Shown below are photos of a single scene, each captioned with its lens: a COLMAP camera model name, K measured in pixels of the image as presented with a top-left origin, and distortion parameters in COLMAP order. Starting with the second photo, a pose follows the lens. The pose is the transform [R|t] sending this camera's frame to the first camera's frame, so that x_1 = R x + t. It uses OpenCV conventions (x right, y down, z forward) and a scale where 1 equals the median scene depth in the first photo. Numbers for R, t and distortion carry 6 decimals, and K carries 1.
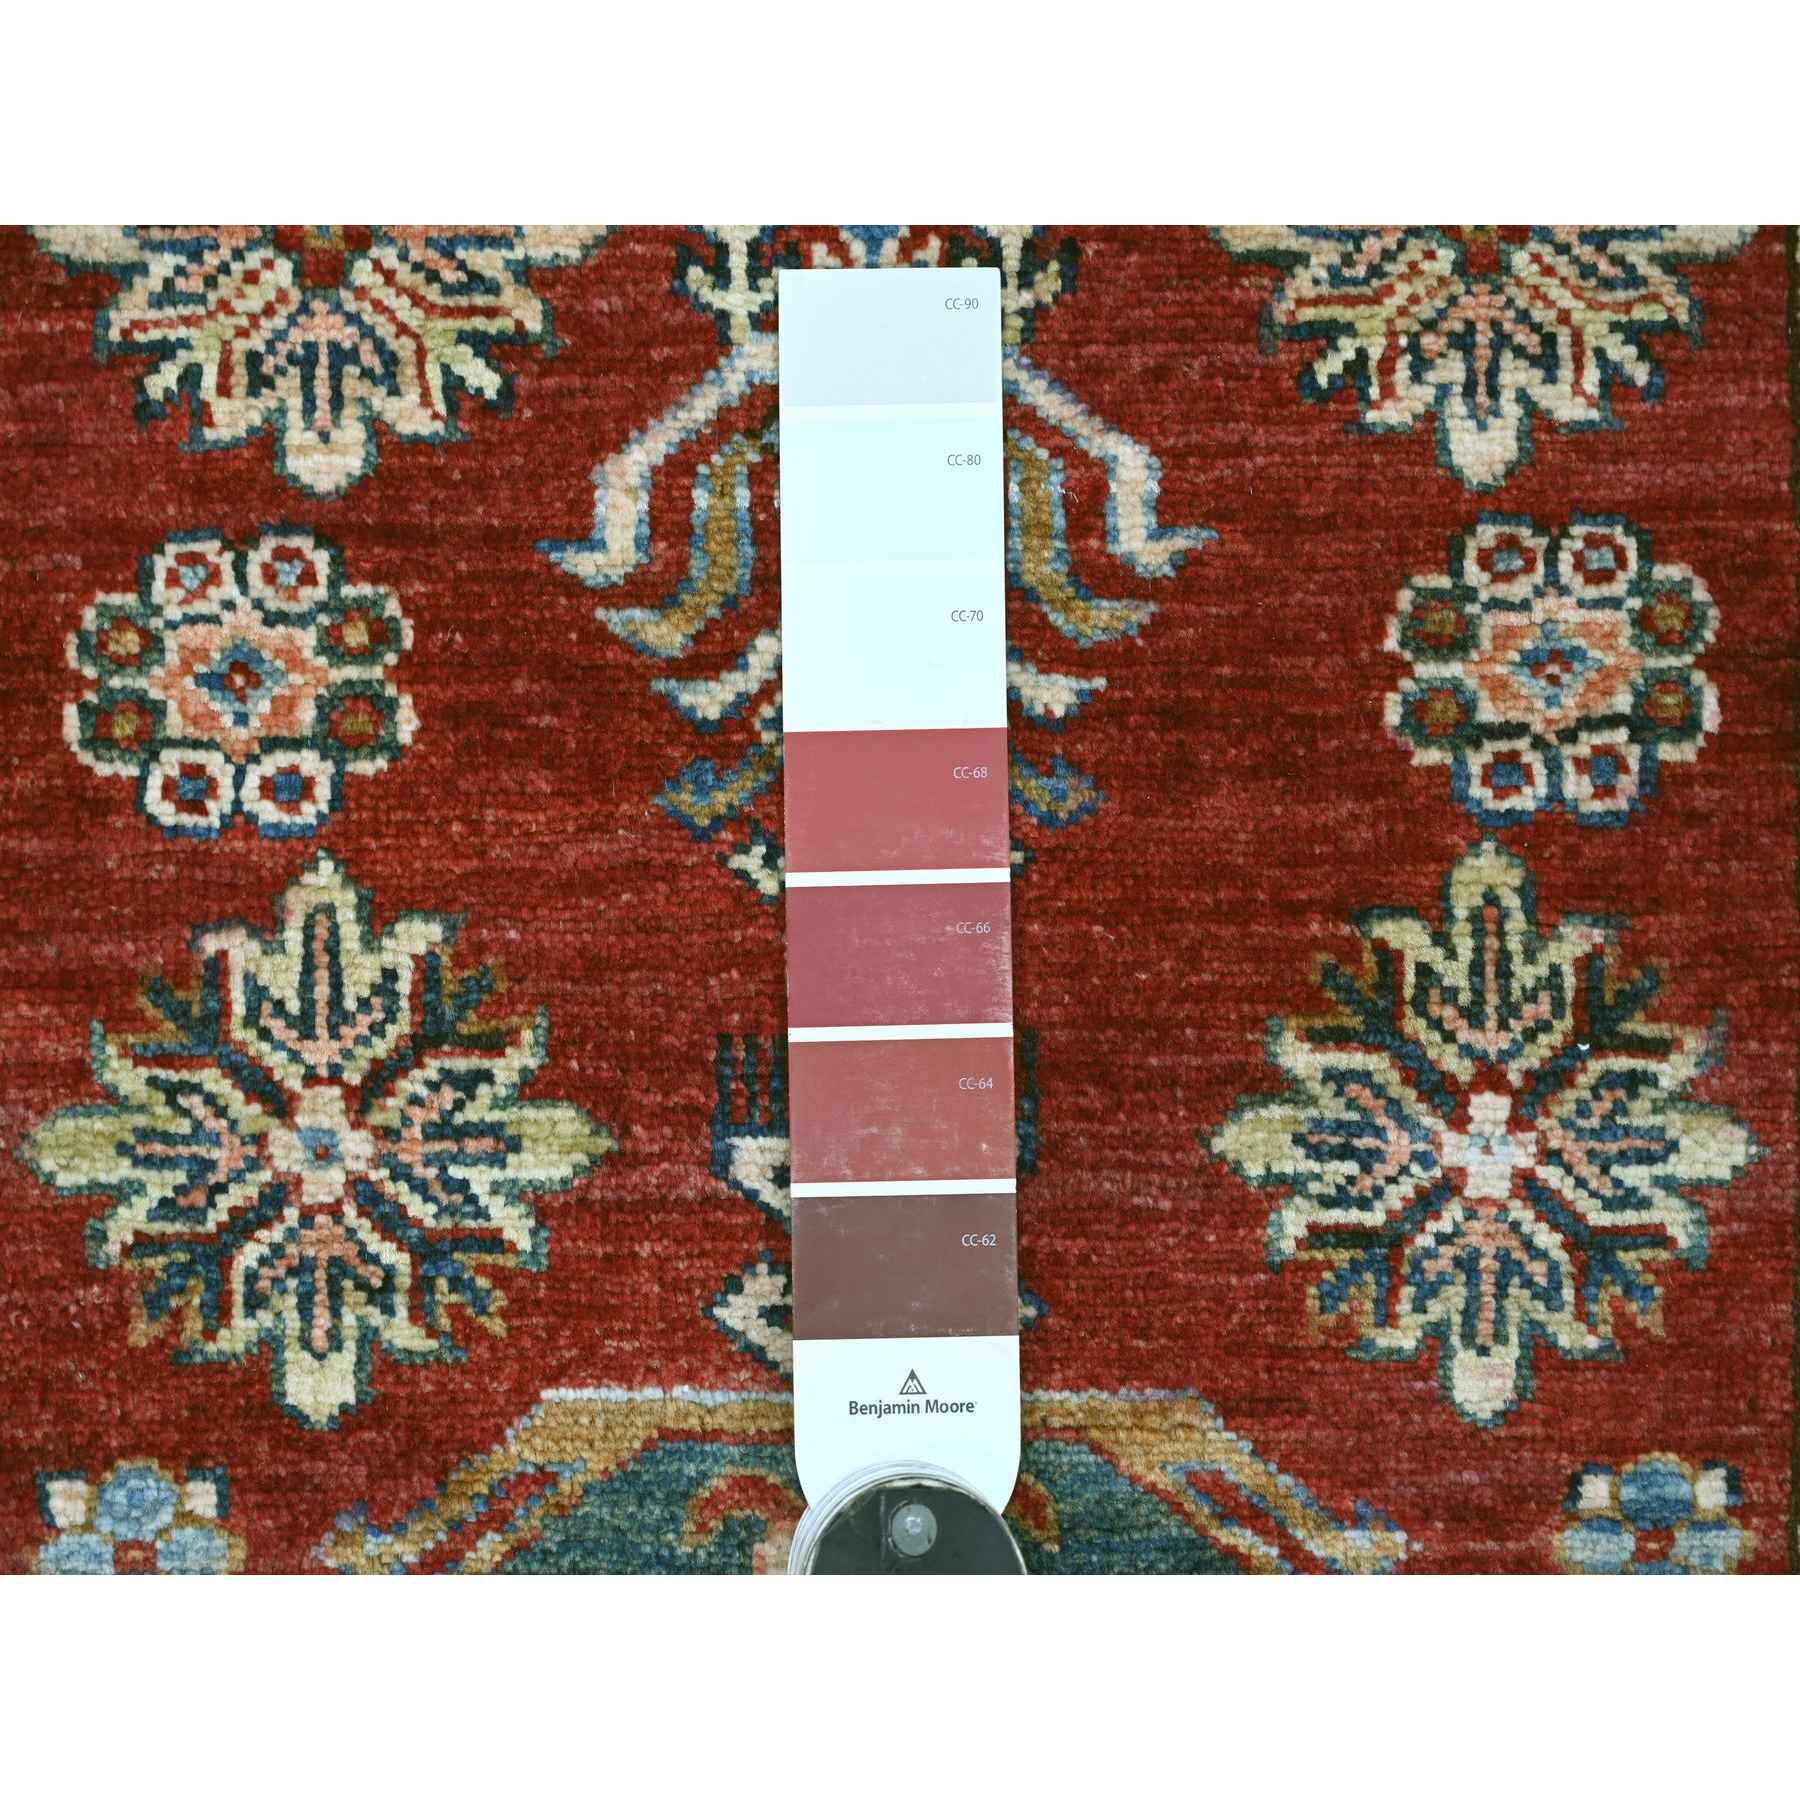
lens RADIAL K [[5049.6, 0, 902.6], [0, 5049.6, 900.0], [0, 0, 1]] dist [-0.069812, 0.000000]
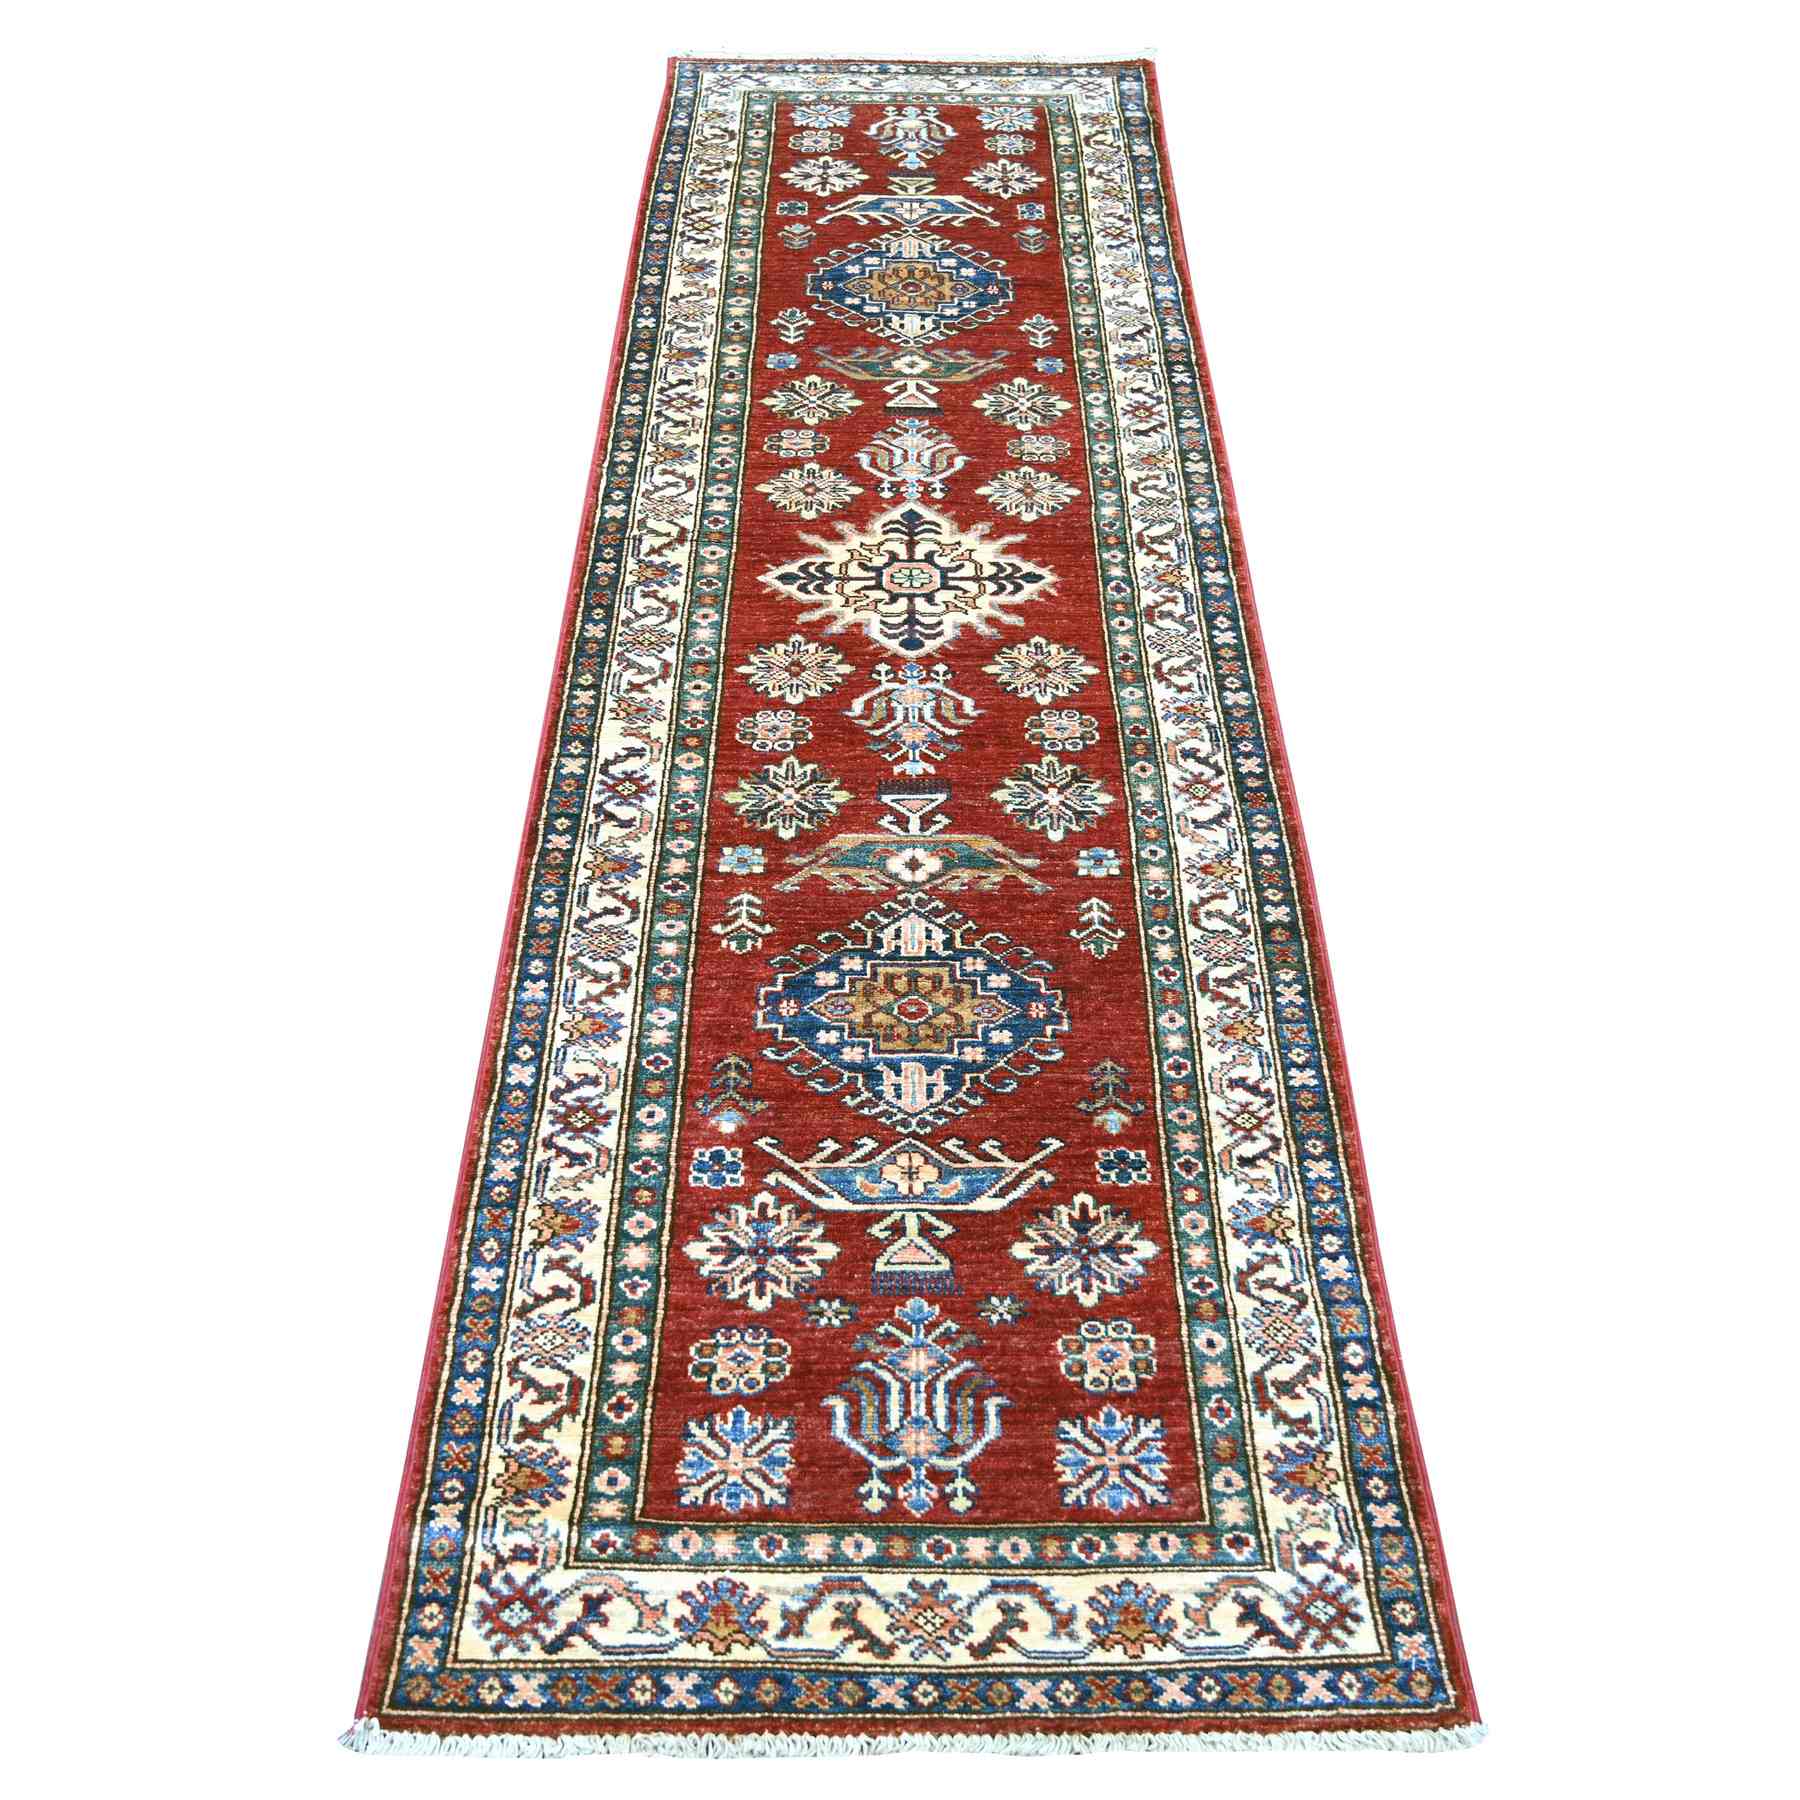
lens RADIAL K [[1420.5, 0, 888.5], [0, 1420.5, 898.8], [0, 0, 1]] dist [0.011970, 0.019116]
pose [[0.999788, -0.011635, -0.016977, -0.007712], [-0.000052, 0.823456, -0.567381, 0.823761], [0.020581, 0.567261, 0.823281, 0.026652]]
